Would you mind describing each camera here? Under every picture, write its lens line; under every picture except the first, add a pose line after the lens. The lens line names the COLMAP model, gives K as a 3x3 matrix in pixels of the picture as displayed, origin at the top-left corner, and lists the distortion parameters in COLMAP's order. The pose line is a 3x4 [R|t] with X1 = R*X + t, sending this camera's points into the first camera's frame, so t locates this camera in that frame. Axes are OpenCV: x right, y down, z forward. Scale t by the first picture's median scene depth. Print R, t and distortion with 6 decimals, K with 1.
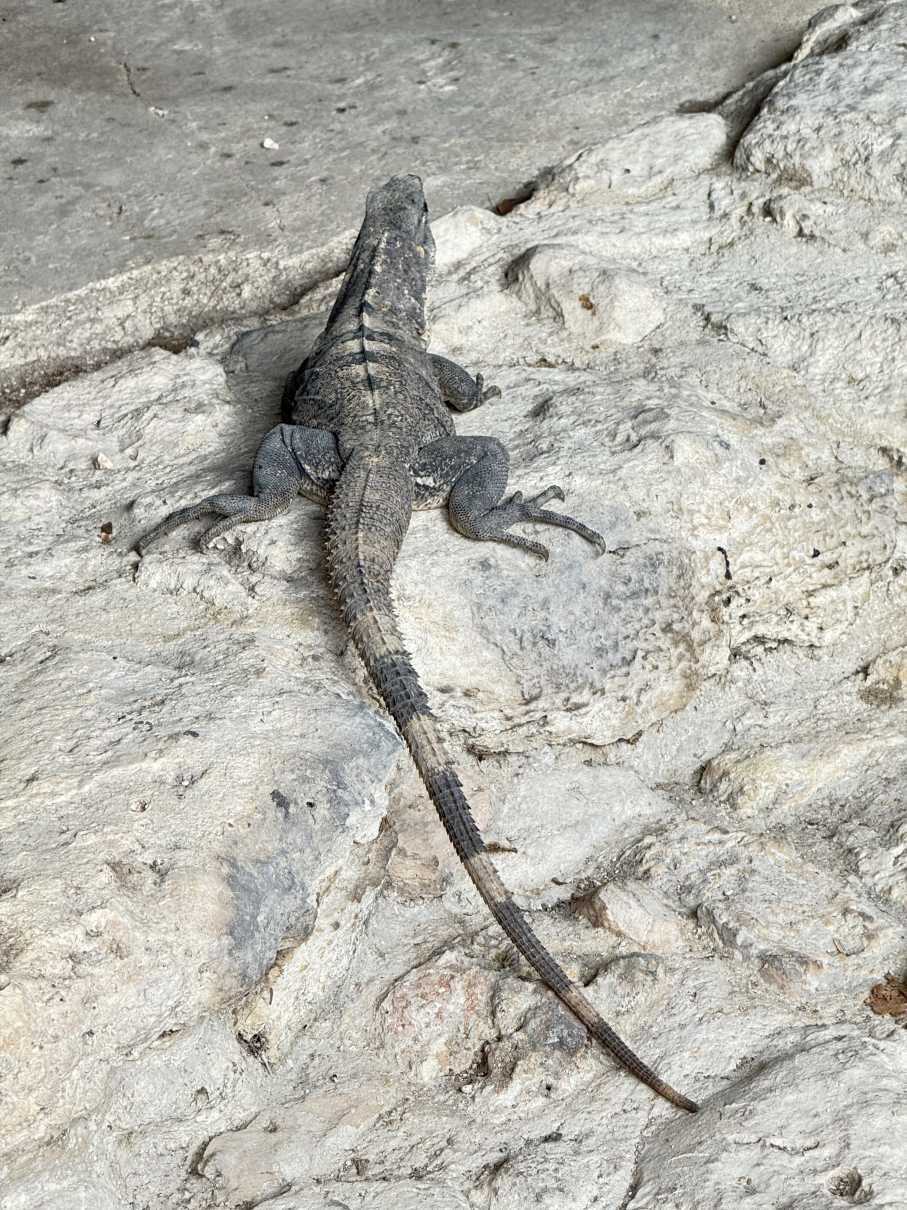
lens RADIAL K [[4274.4, 0, 453.5], [0, 4274.4, 604.9], [0, 0, 1]] dist [0.215359, 0.000000]
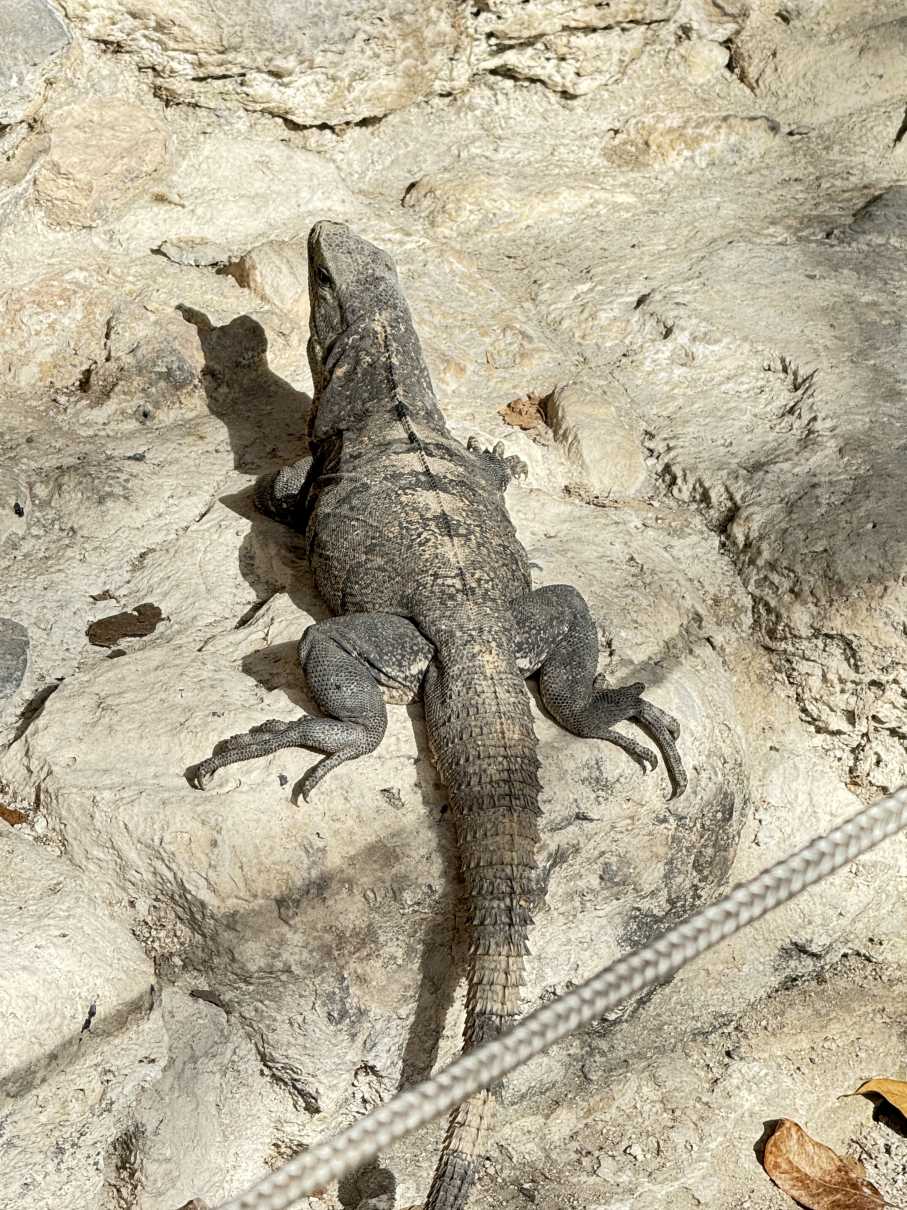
lens RADIAL K [[5906.7, 0, 453.6], [0, 5906.7, 605.1], [0, 0, 1]] dist [0.510149, 0.000000]
pose [[0.980205, 0.197536, -0.013346, 0.106419], [-0.197314, 0.980205, 0.016303, 0.109451], [0.016303, -0.013347, 0.999778, -0.297812]]
